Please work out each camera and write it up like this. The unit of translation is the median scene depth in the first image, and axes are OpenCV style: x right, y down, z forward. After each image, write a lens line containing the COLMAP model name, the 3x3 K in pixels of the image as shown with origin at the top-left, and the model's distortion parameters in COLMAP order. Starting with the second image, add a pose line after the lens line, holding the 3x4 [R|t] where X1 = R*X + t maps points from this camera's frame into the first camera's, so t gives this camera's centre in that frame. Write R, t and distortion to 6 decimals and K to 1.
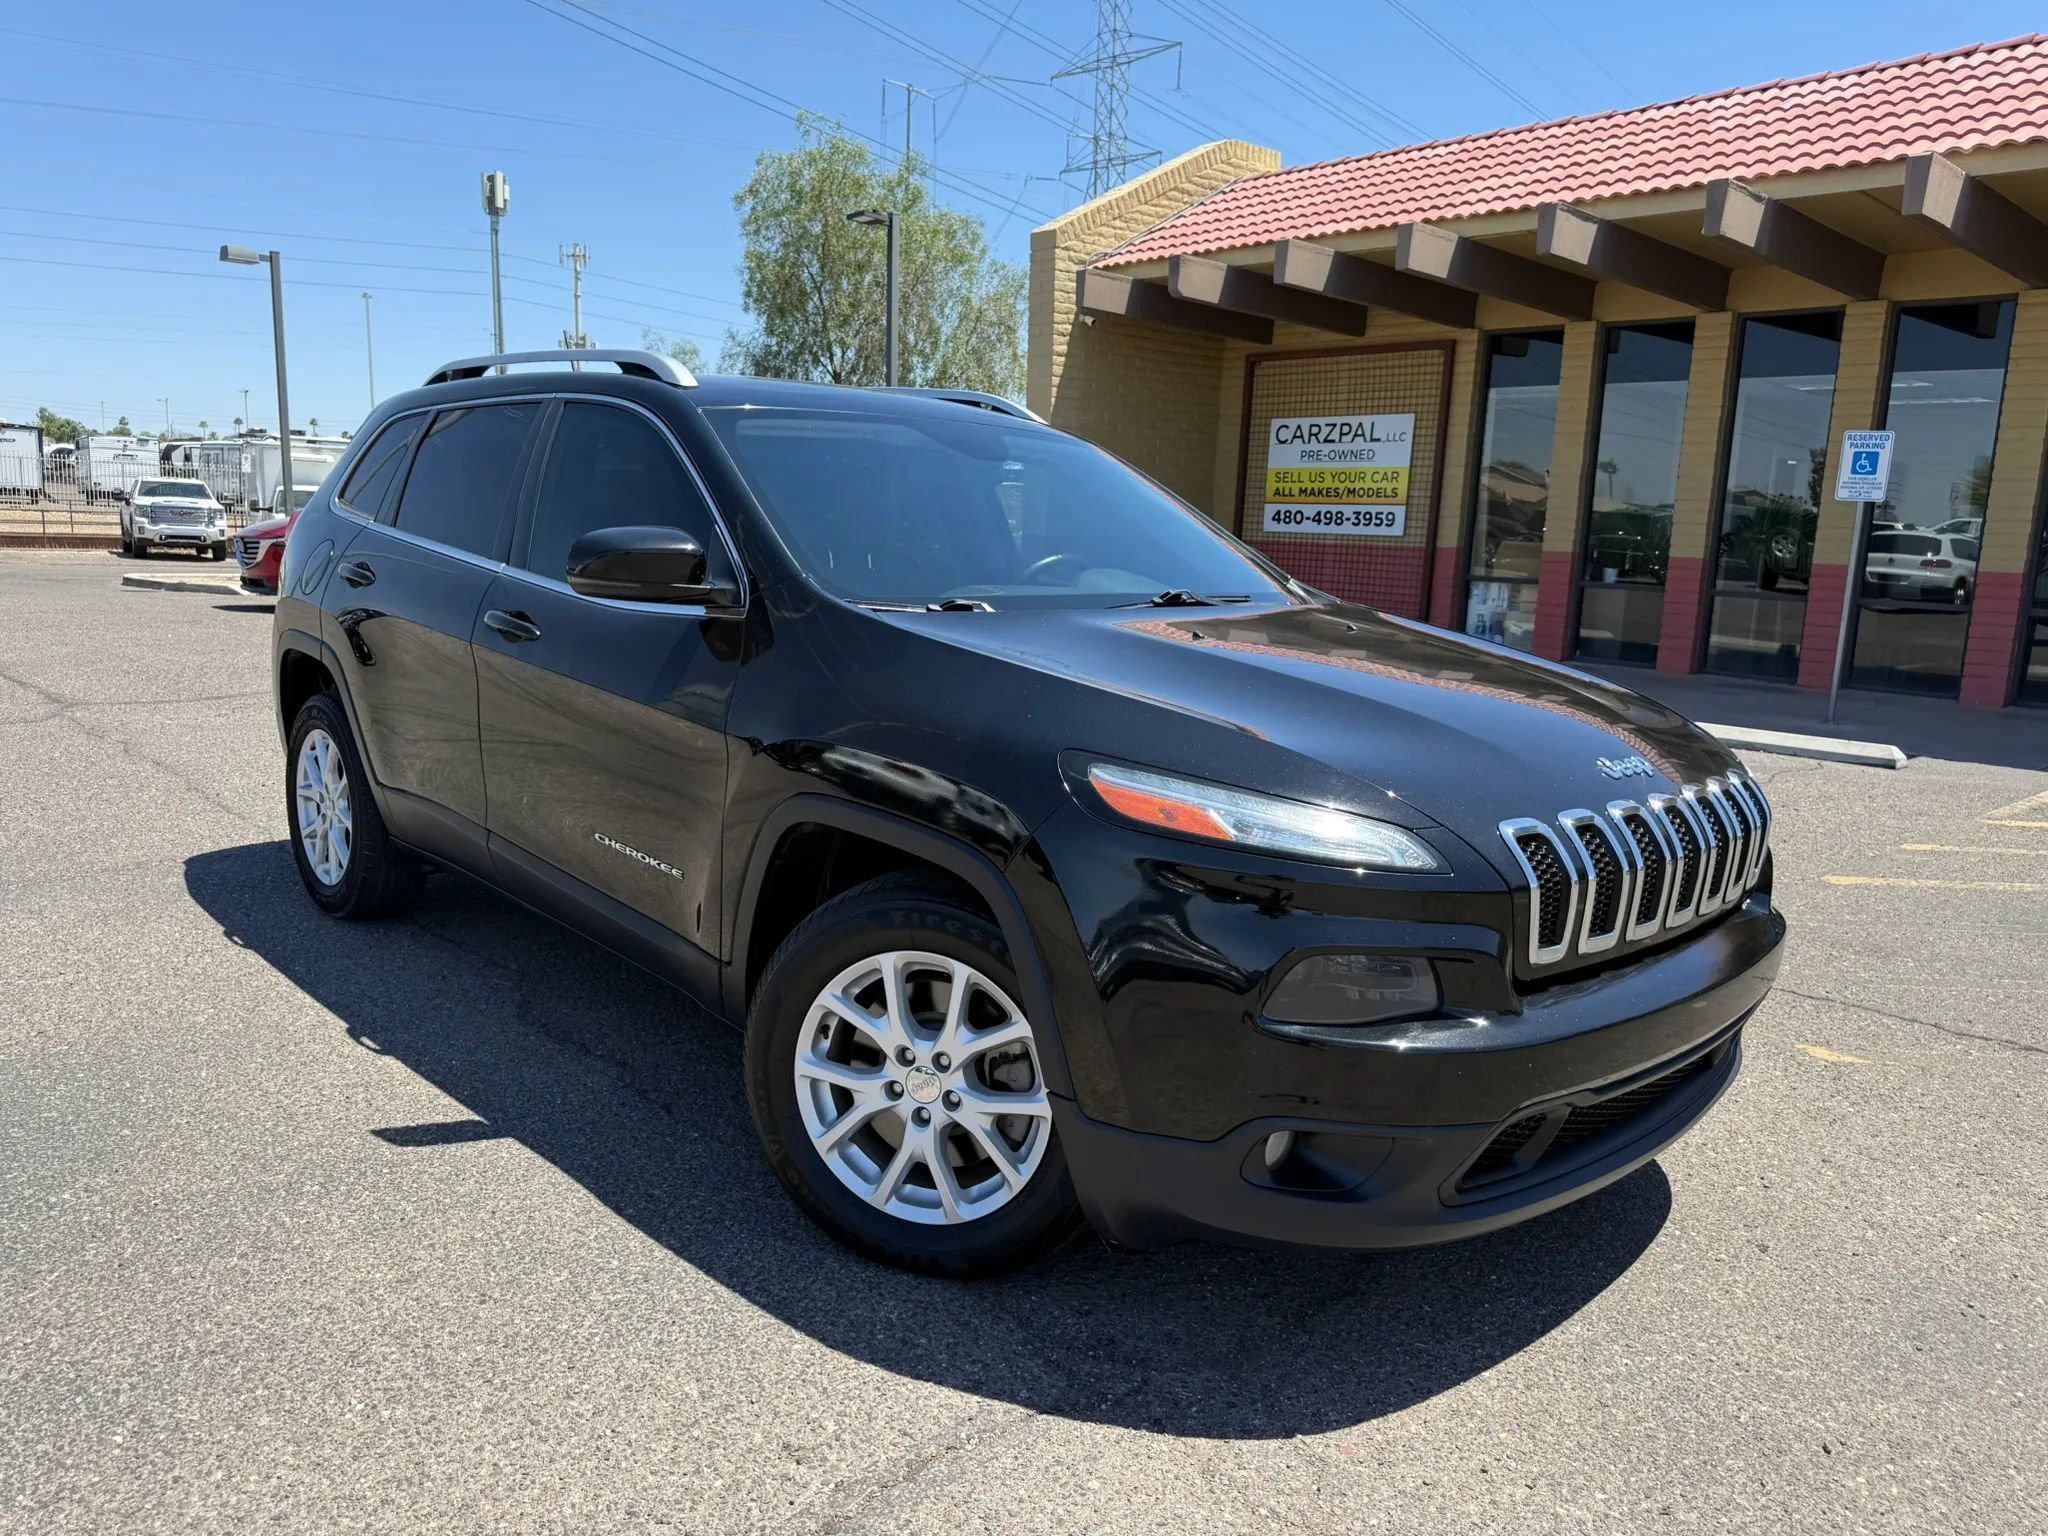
lens RADIAL K [[1456.0, 0, 1018.1], [0, 1456.0, 776.4], [0, 0, 1]] dist [0.026833, -0.031531]
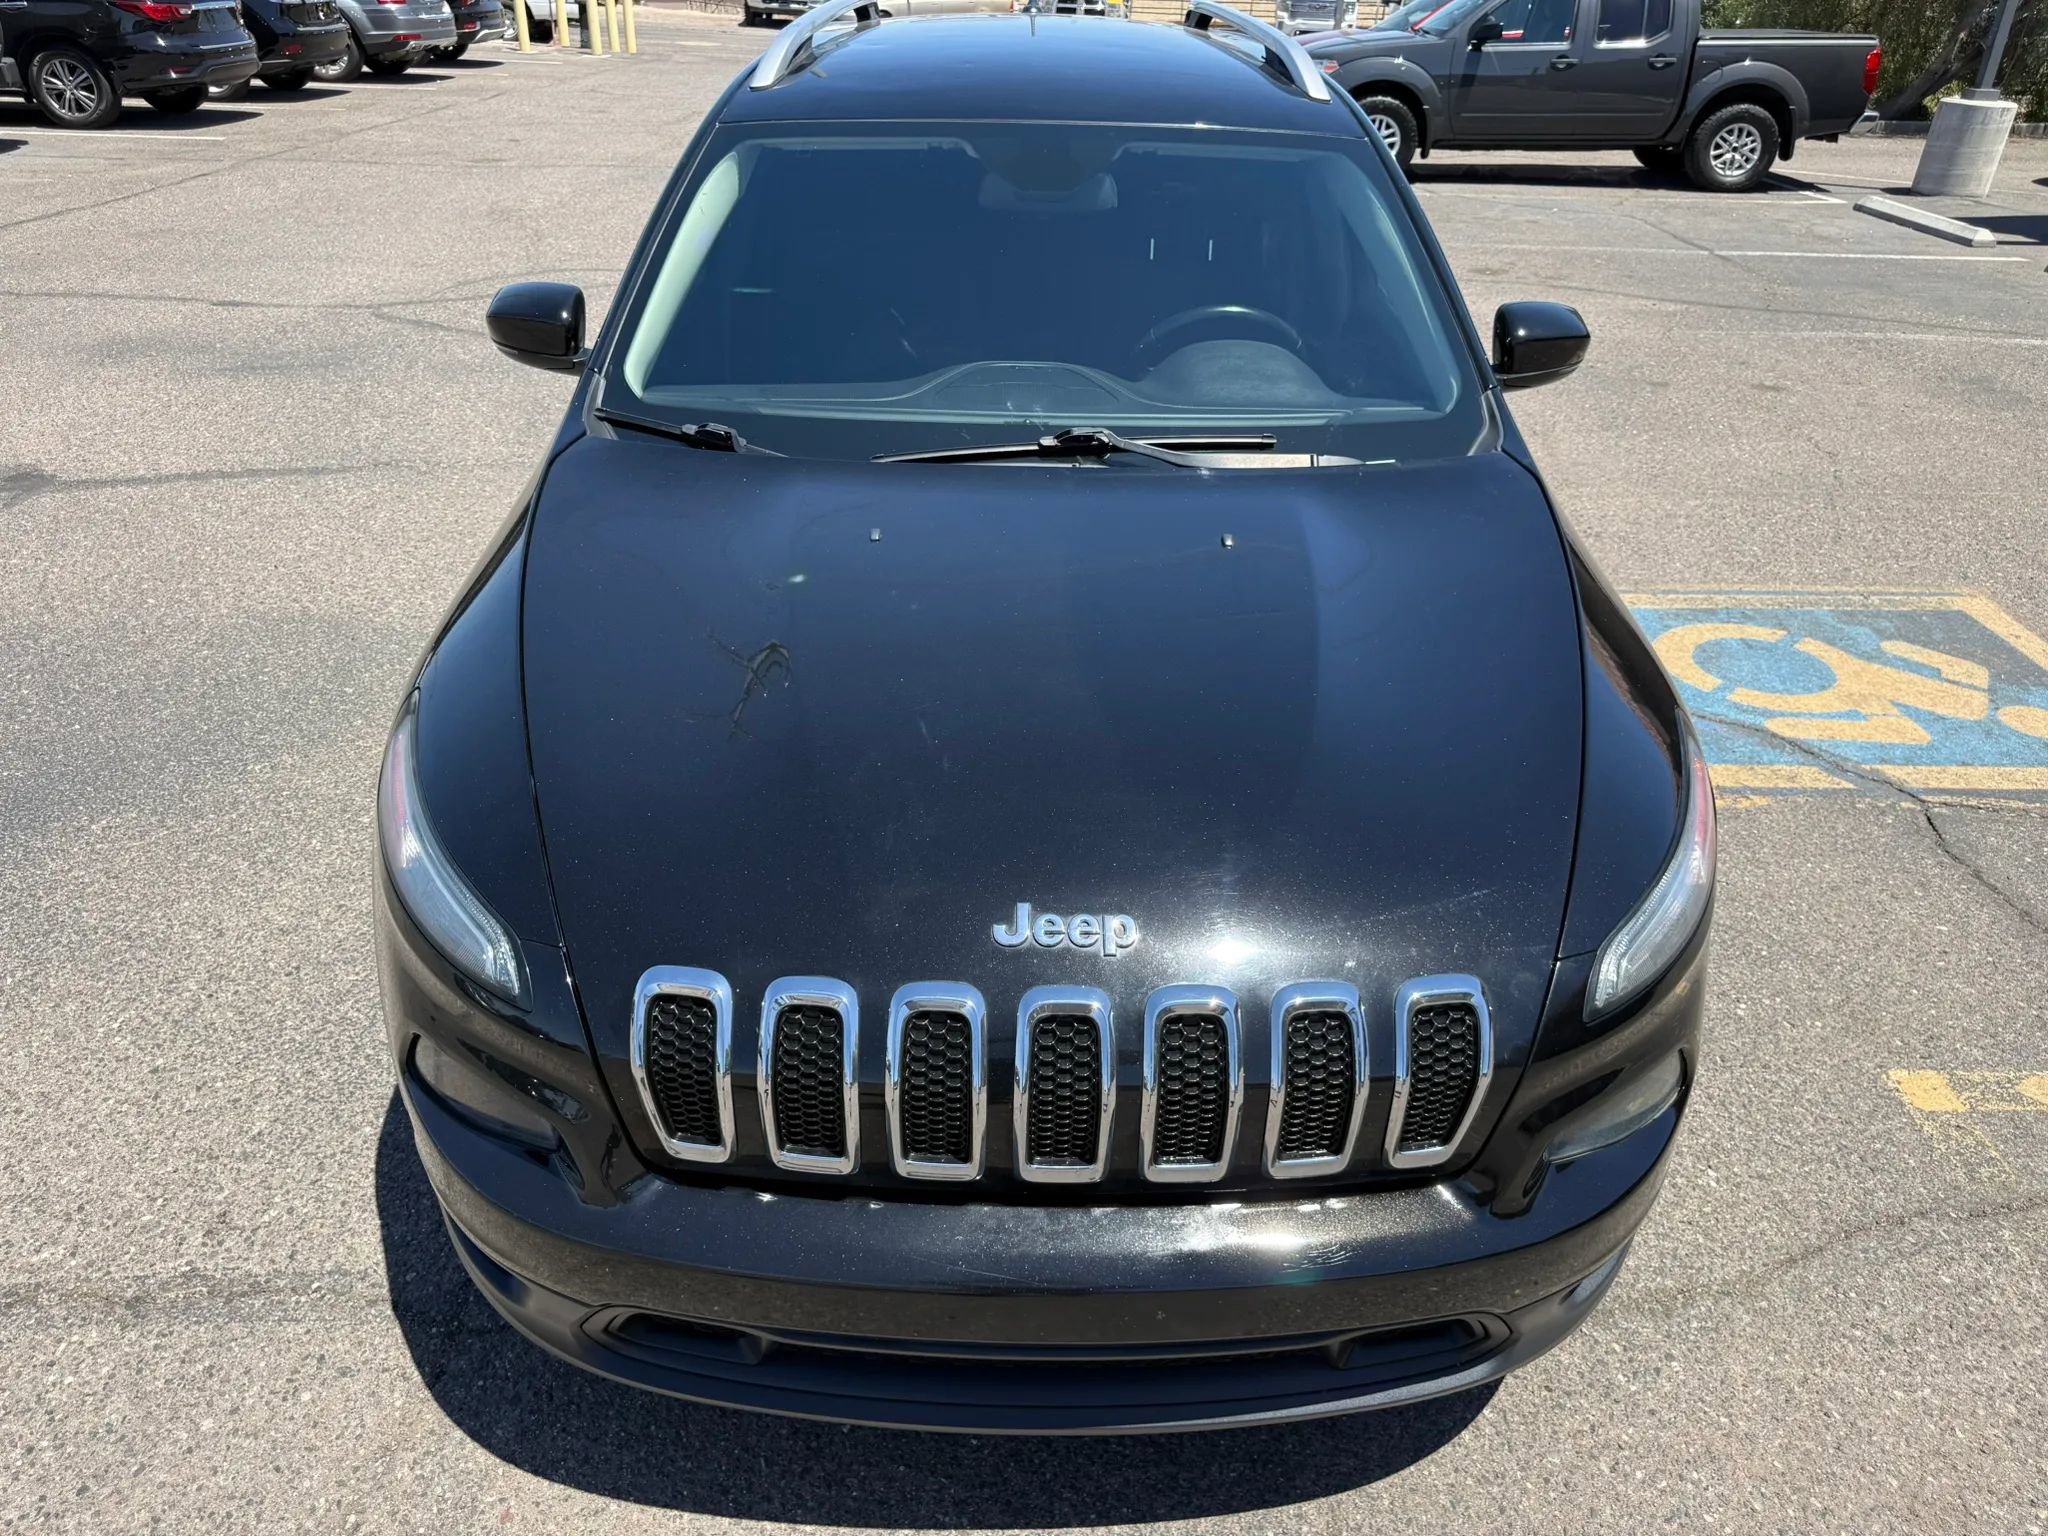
lens RADIAL K [[1456.0, 0, 1030.0], [0, 1456.0, 752.3], [0, 0, 1]] dist [0.026833, -0.031531]
pose [[0.740937, 0.305695, -0.597965, 0.322187], [-0.112263, 0.934244, 0.338504, -0.122926], [0.662125, -0.183681, 0.726534, 0.232697]]
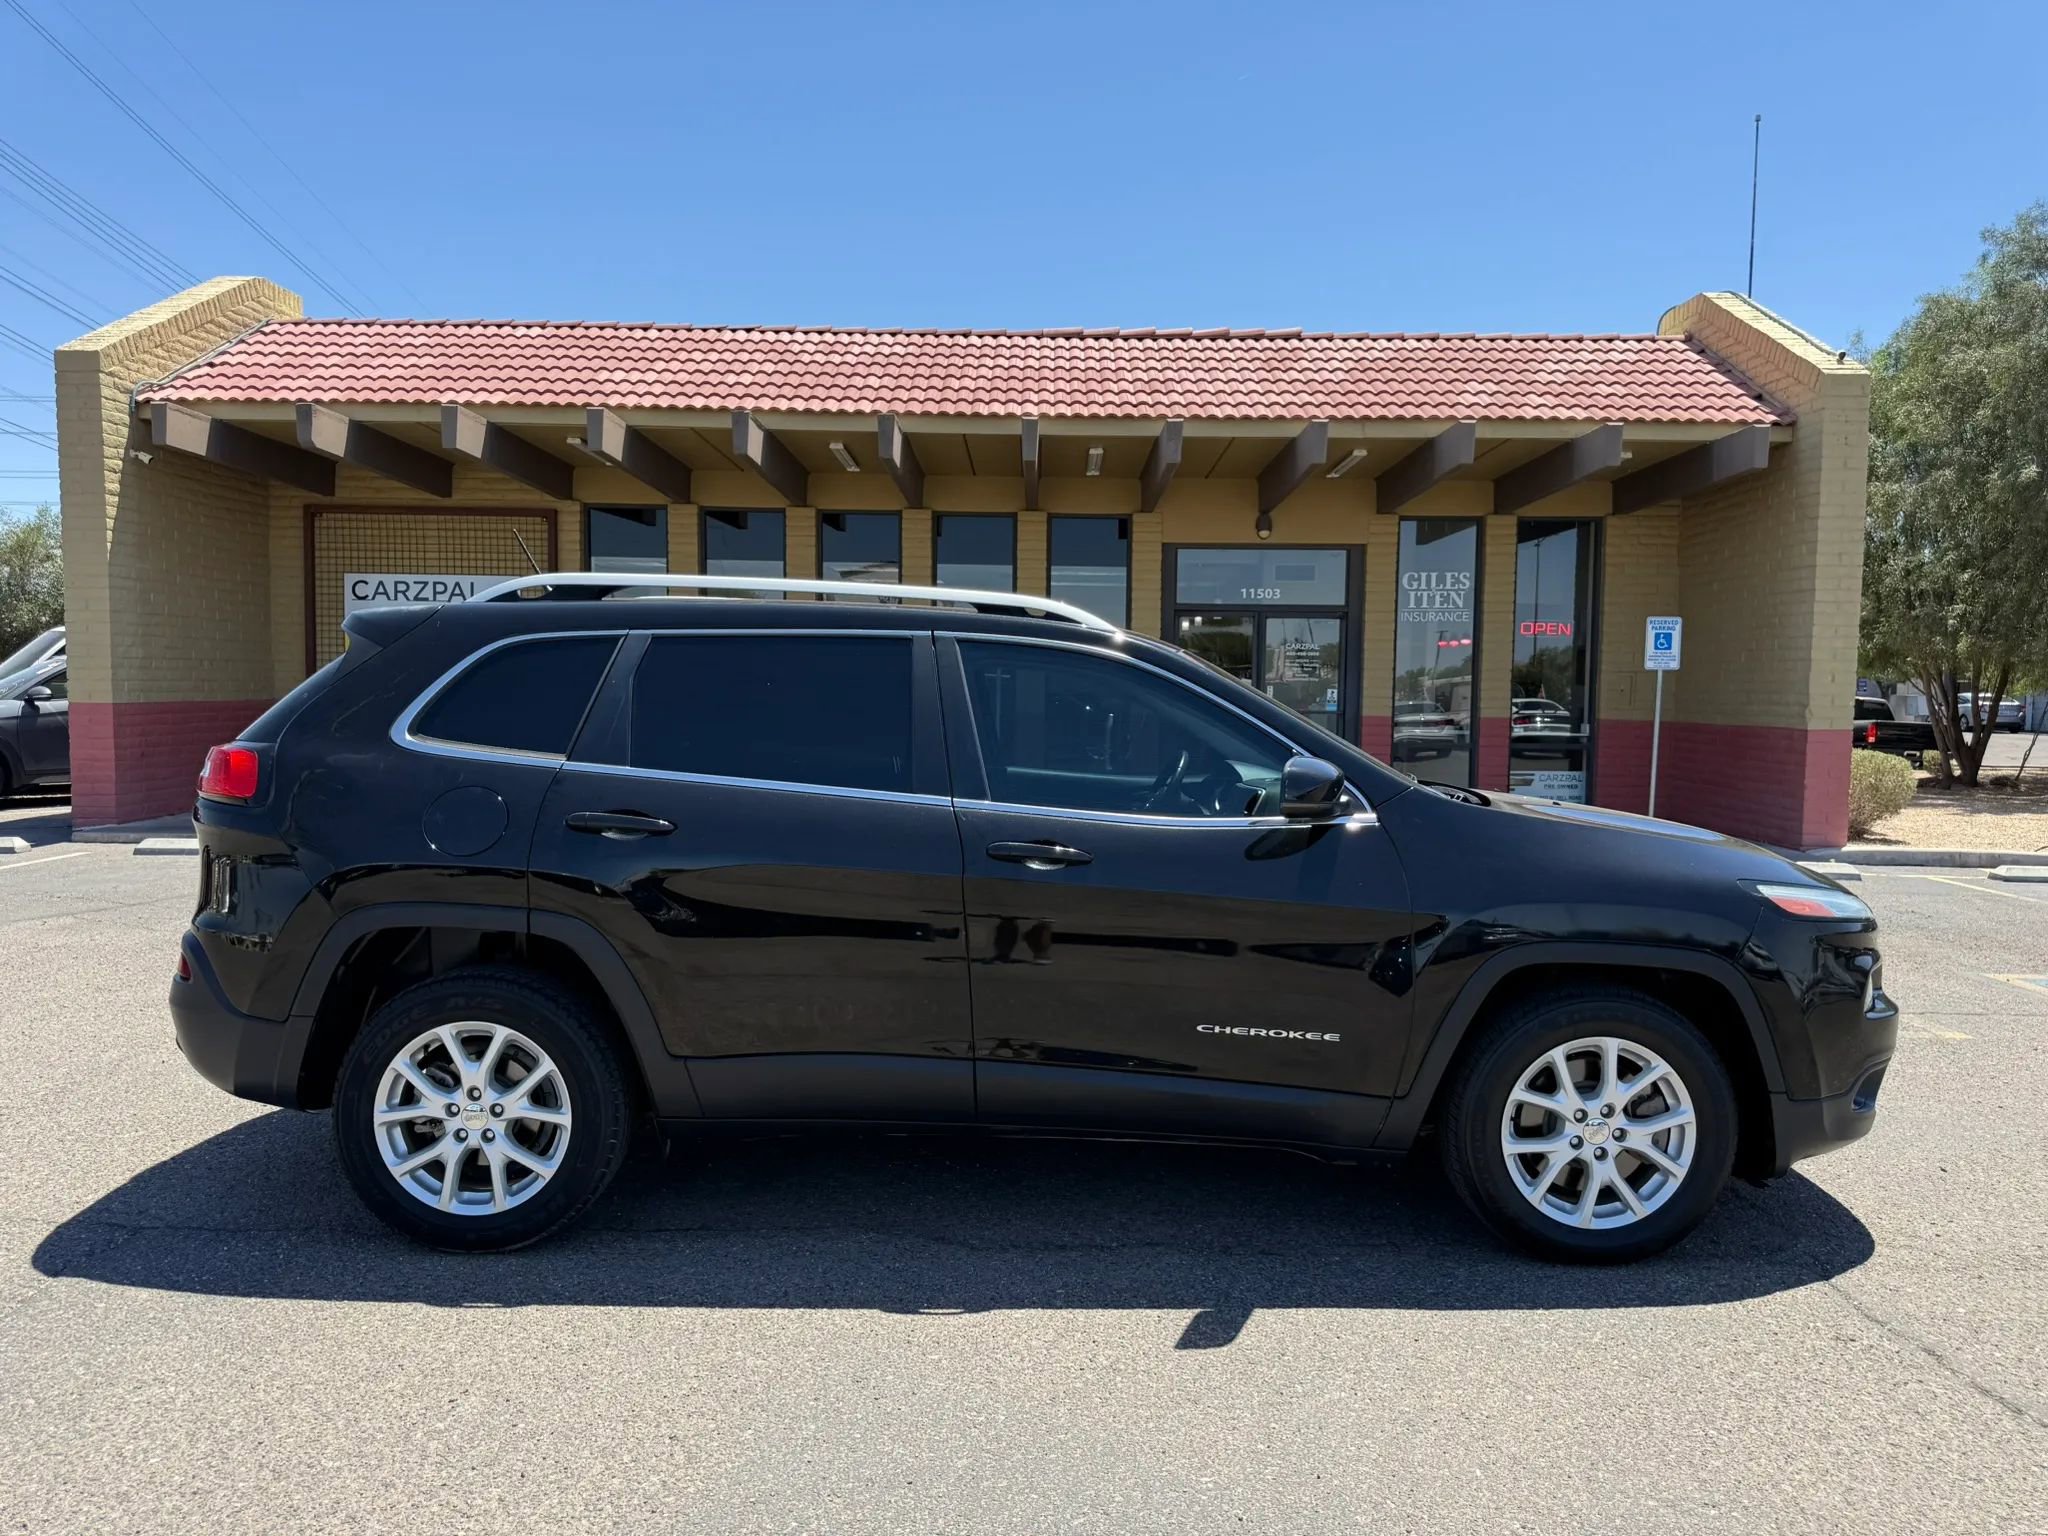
lens RADIAL K [[1456.0, 0, 1025.4], [0, 1456.0, 769.0], [0, 0, 1]] dist [0.026833, -0.031531]
pose [[0.681406, -0.071060, 0.728448, -0.658533], [0.140900, 0.989395, -0.035285, -0.076145], [-0.718215, 0.126682, 0.684192, 0.167168]]
